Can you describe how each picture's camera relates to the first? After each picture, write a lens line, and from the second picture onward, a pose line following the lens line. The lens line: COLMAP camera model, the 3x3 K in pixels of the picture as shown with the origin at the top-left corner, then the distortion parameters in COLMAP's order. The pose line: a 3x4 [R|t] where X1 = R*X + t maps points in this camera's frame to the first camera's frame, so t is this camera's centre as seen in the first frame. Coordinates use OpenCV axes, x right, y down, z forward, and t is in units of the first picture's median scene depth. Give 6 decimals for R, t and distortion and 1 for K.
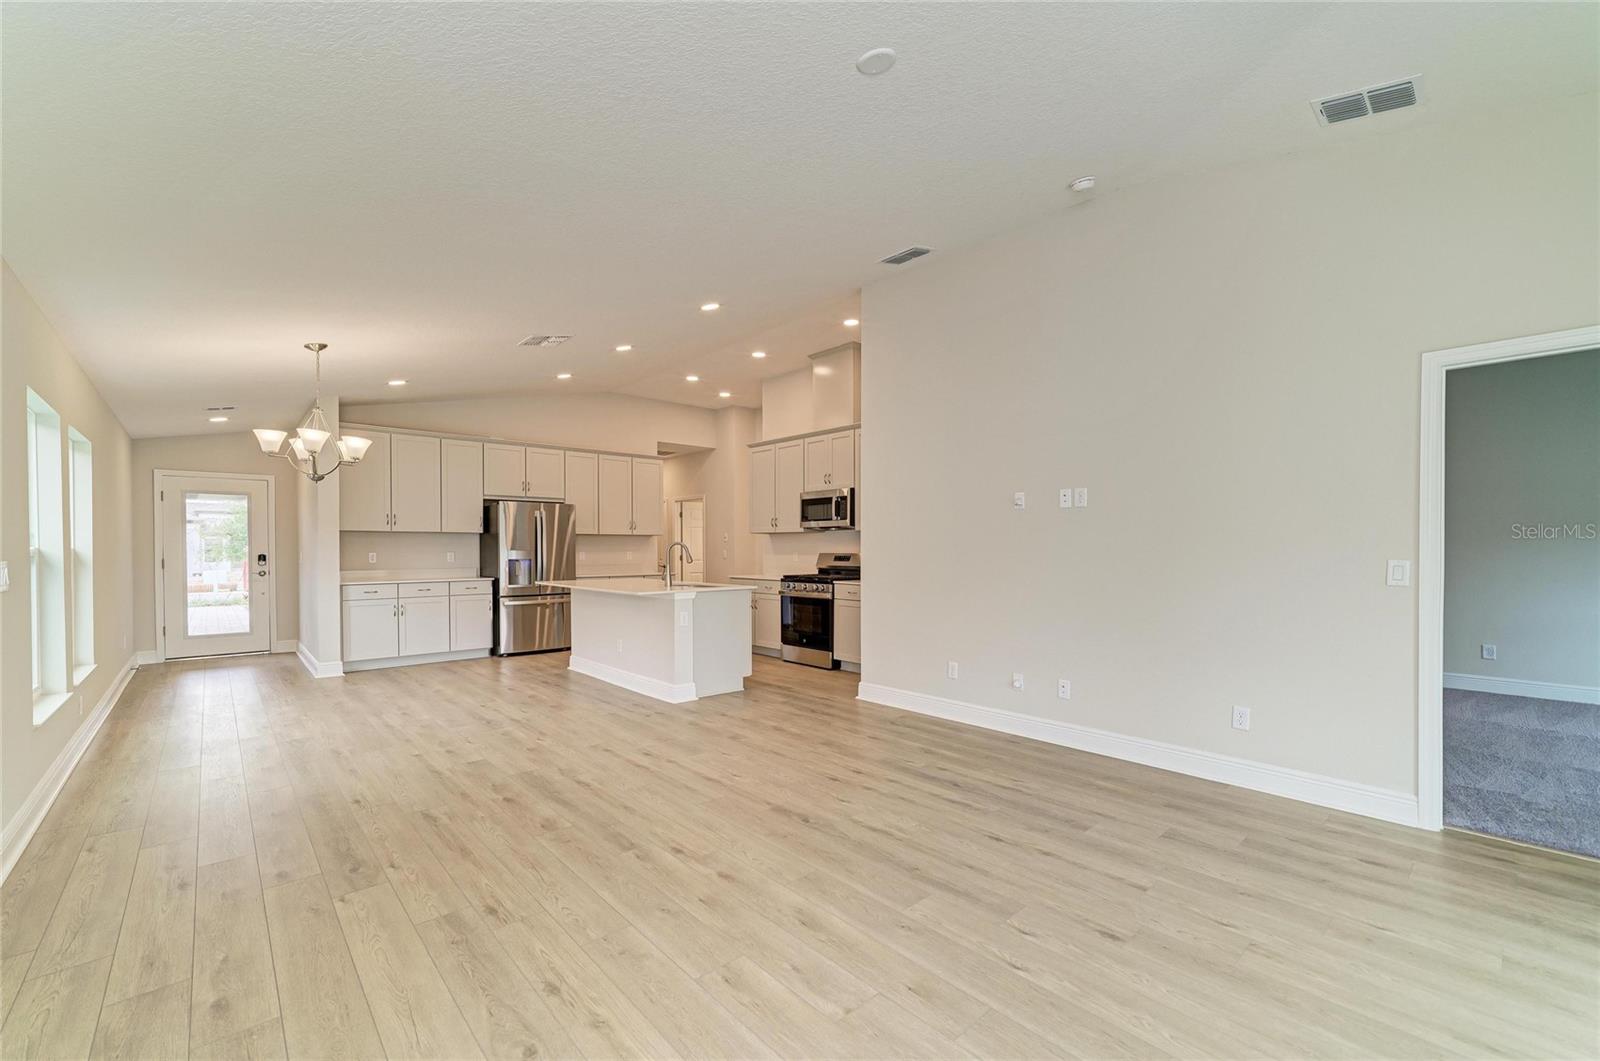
lens RADIAL K [[658.1, 0, 793.7], [0, 658.1, 553.5], [0, 0, 1]] dist [-0.012611, 0.000179]
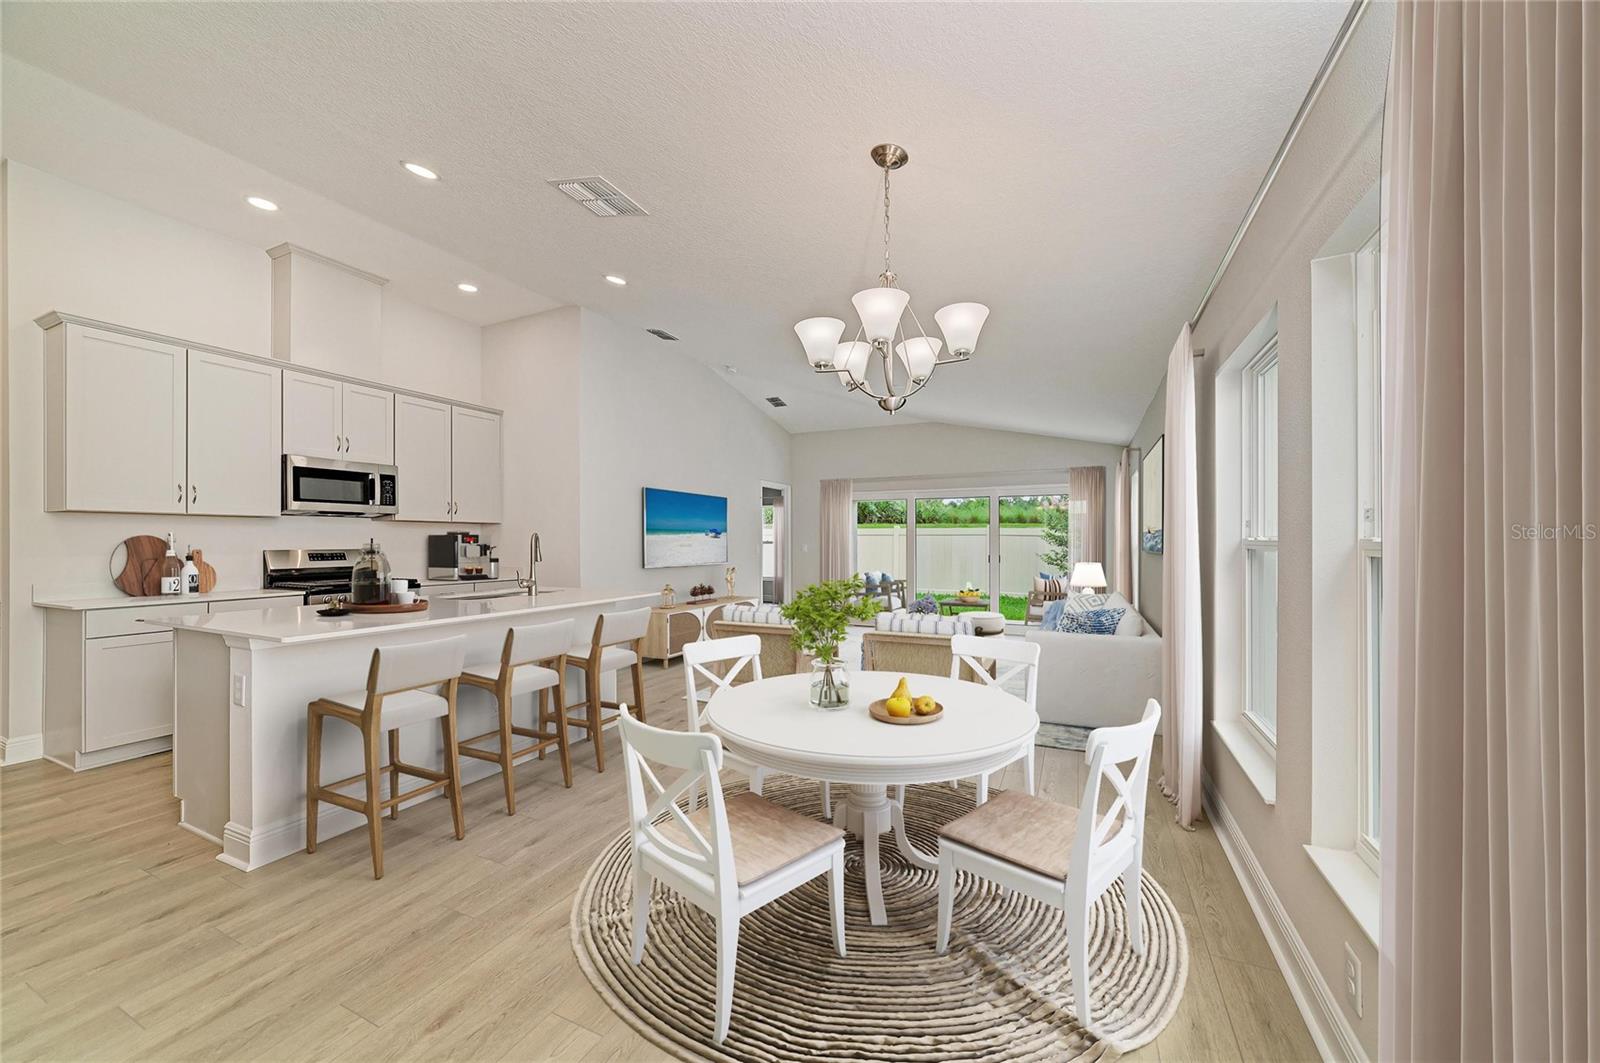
lens RADIAL K [[582.0, 0, 804.0], [0, 582.0, 540.0], [0, 0, 1]] dist [-0.017767, 0.004234]
pose [[-0.380347, -0.001728, 0.924842, -0.711213], [0.007249, 0.999962, 0.004849, -0.009643], [-0.924815, 0.008548, -0.380320, 0.774795]]
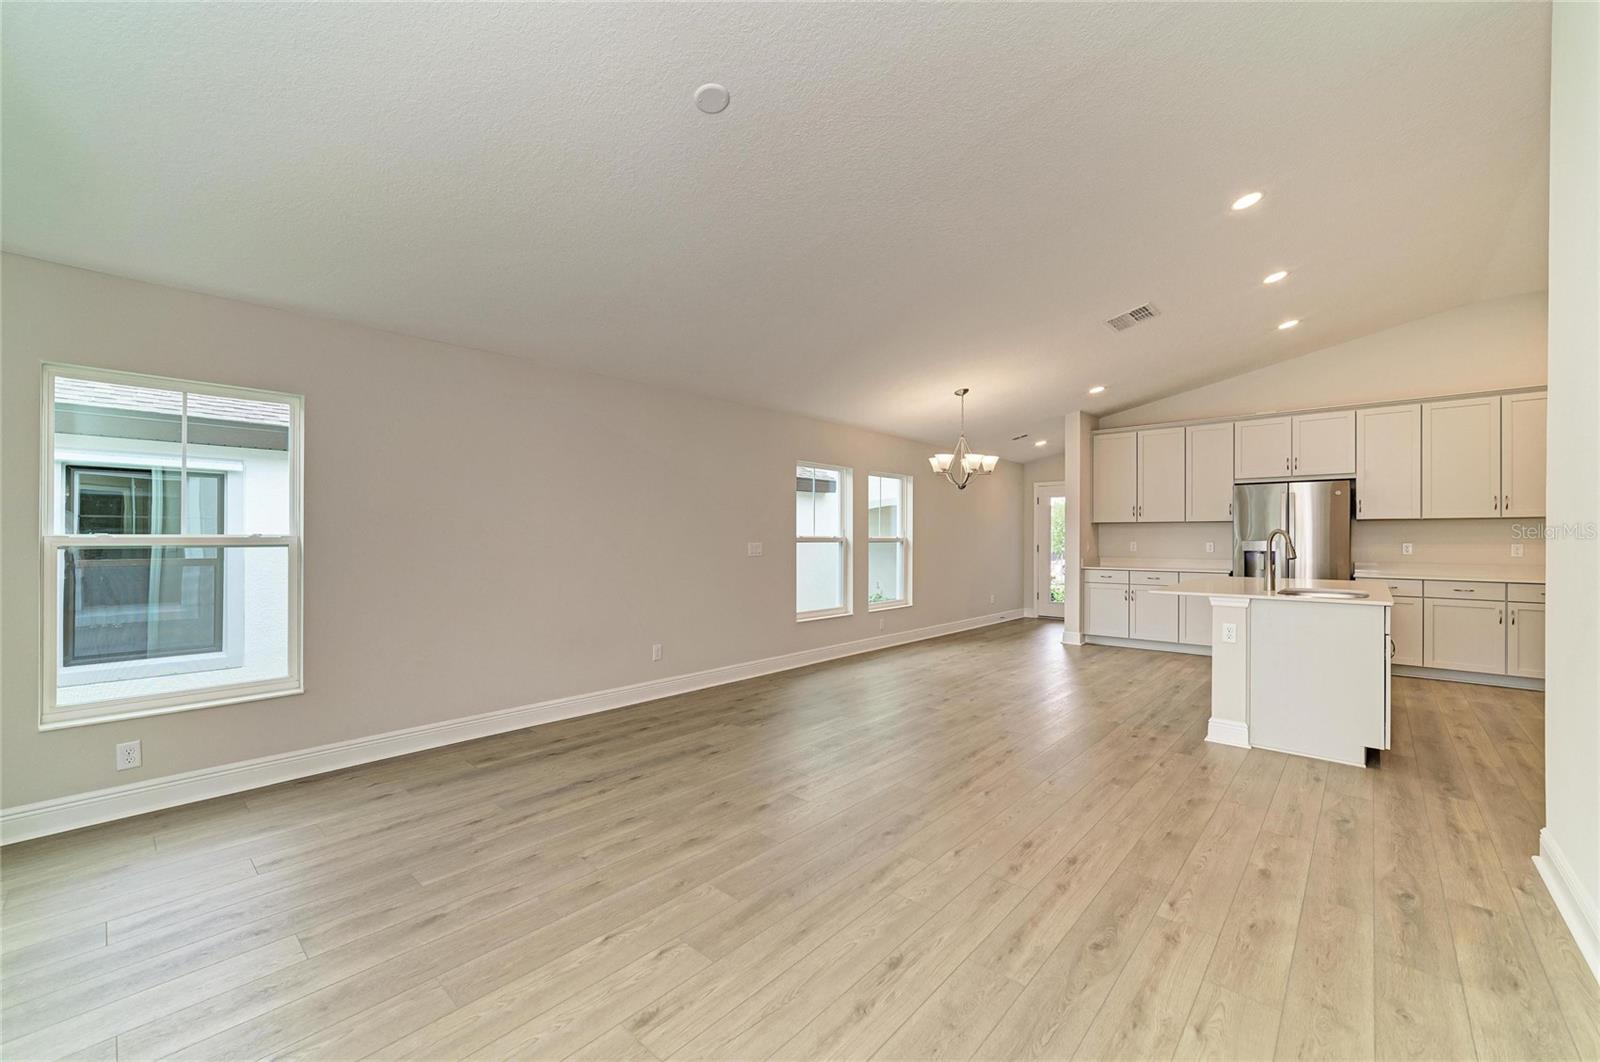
lens RADIAL K [[649.1, 0, 800.4], [0, 649.1, 535.3], [0, 0, 1]] dist [-0.003125, 0.000335]
pose [[0.103486, -0.000513, -0.994631, 0.382711], [-0.008072, 0.999966, -0.001356, -0.005919], [0.994598, 0.008169, 0.103478, 0.322582]]
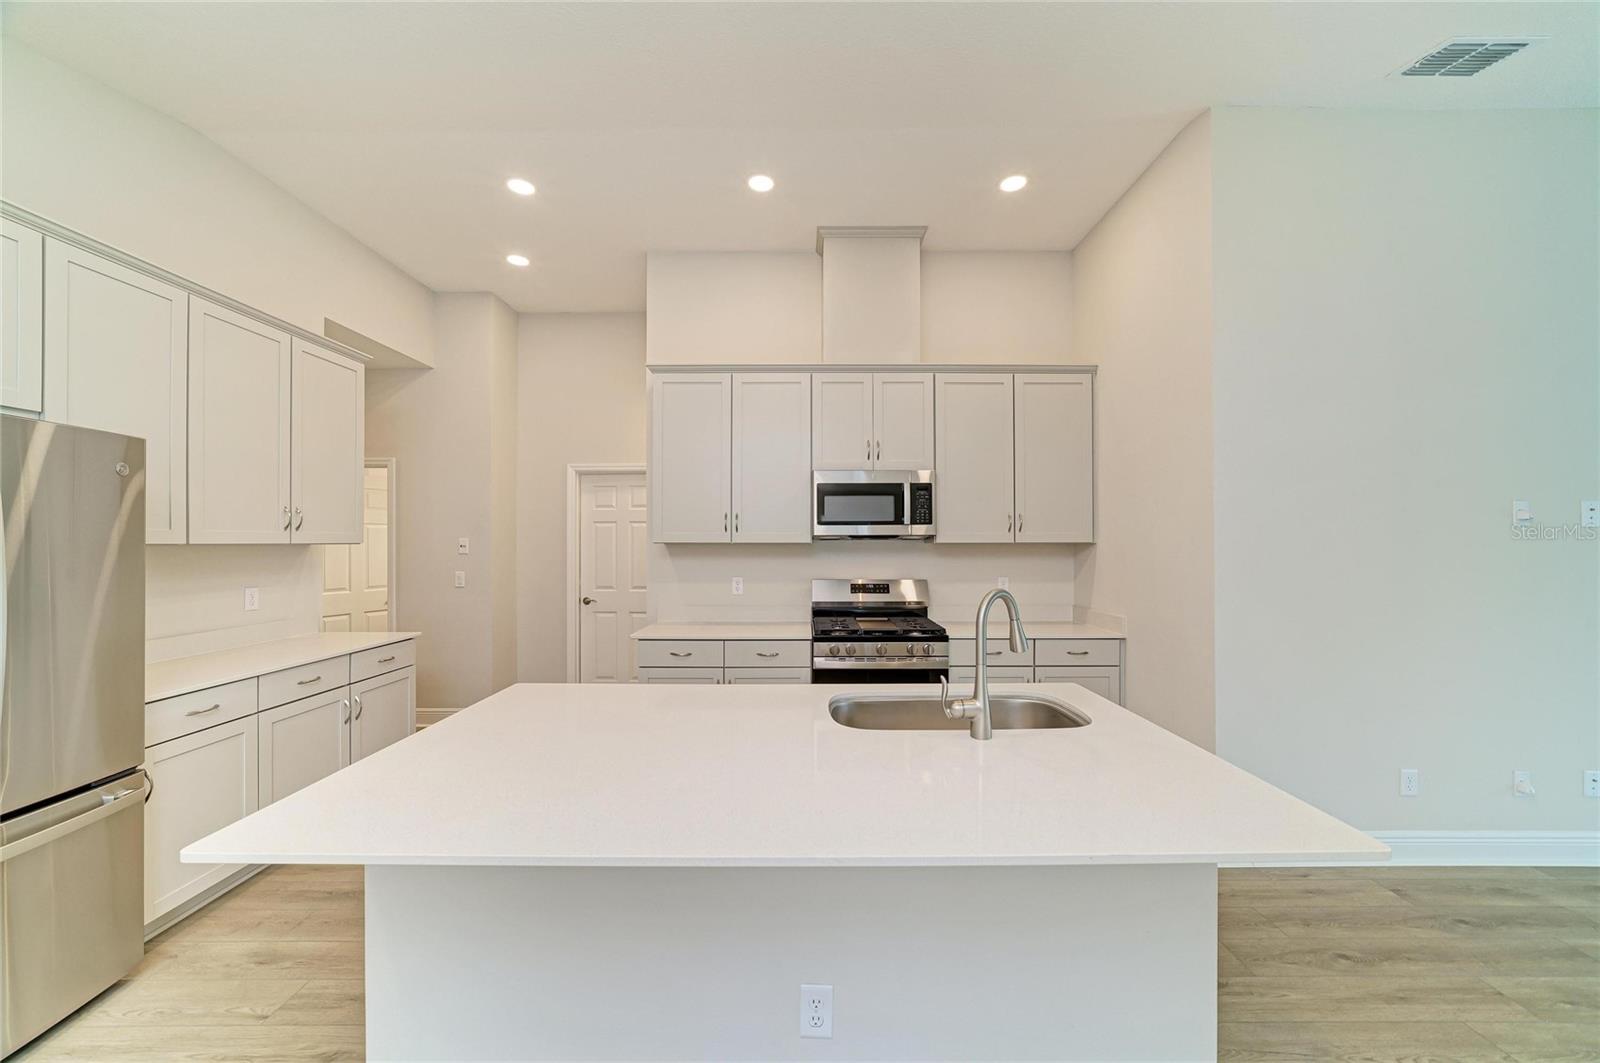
lens RADIAL K [[582.0, 0, 804.0], [0, 582.0, 540.0], [0, 0, 1]] dist [-0.017767, 0.004234]
pose [[0.676462, 0.002359, 0.736473, -0.358389], [0.006385, 0.999939, -0.009068, -0.032230], [-0.736450, 0.010836, 0.676406, 0.702649]]
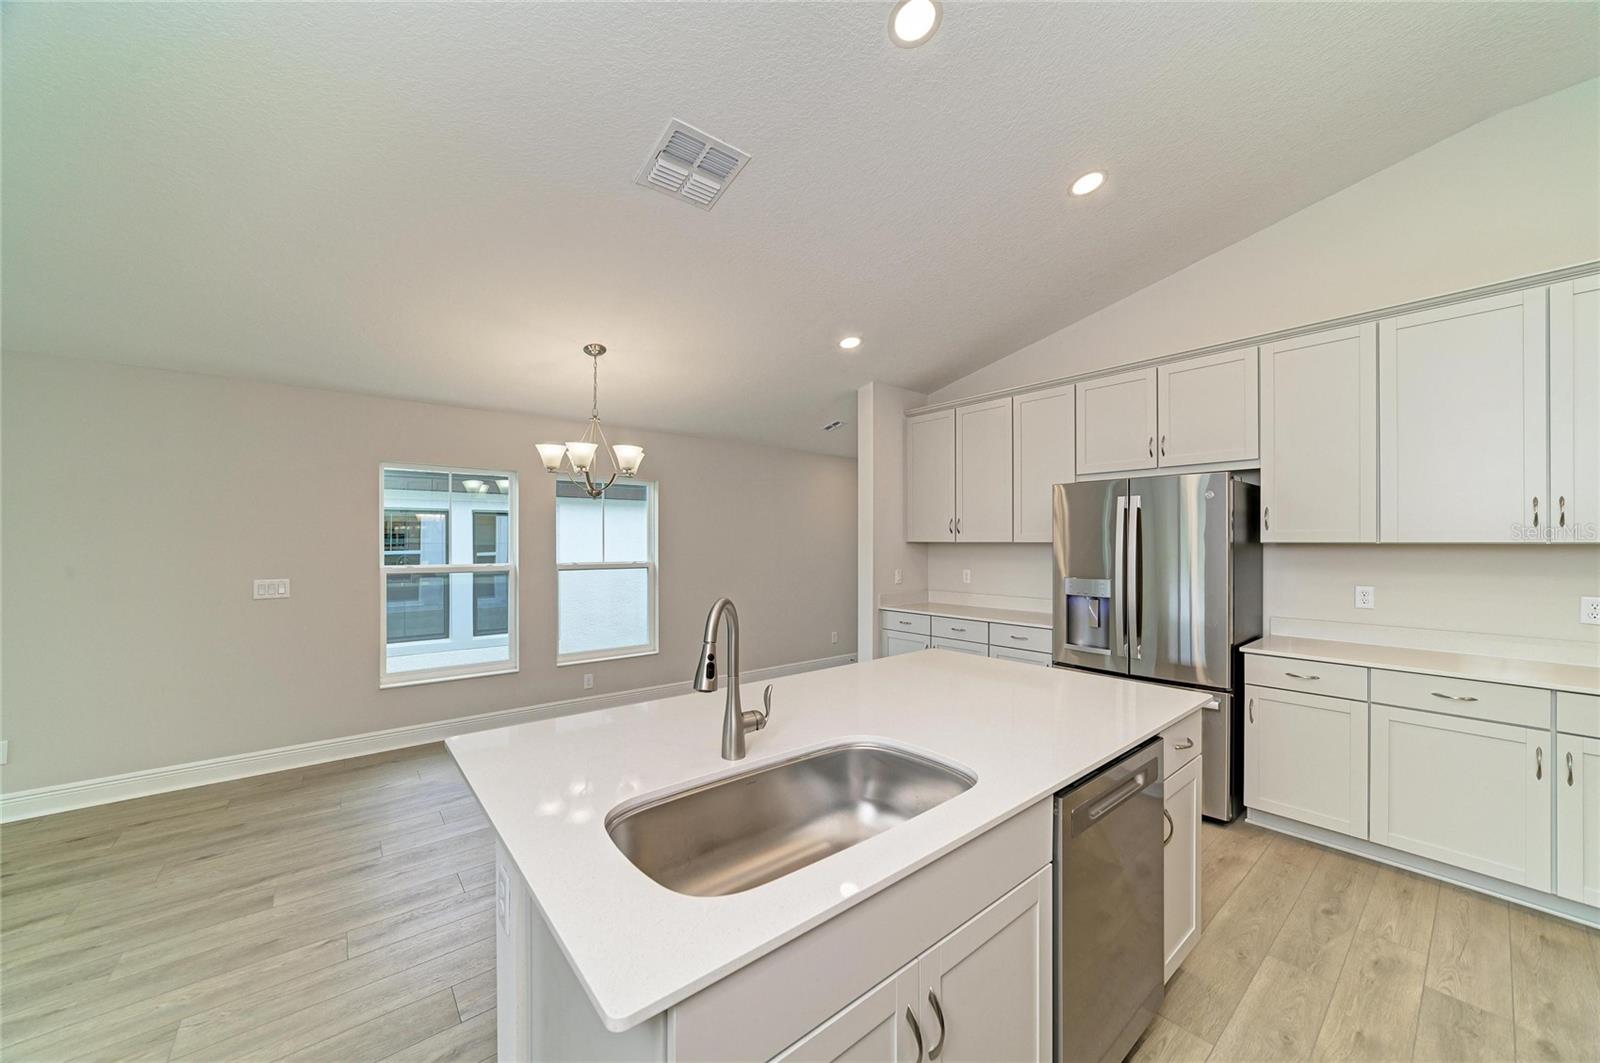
lens RADIAL K [[582.0, 0, 804.0], [0, 582.0, 540.0], [0, 0, 1]] dist [-0.017767, 0.004234]
pose [[-0.053518, -0.000322, -0.998567, 0.043395], [-0.006945, 0.999976, 0.000050, -0.033860], [0.998543, 0.006938, -0.053519, 0.834458]]
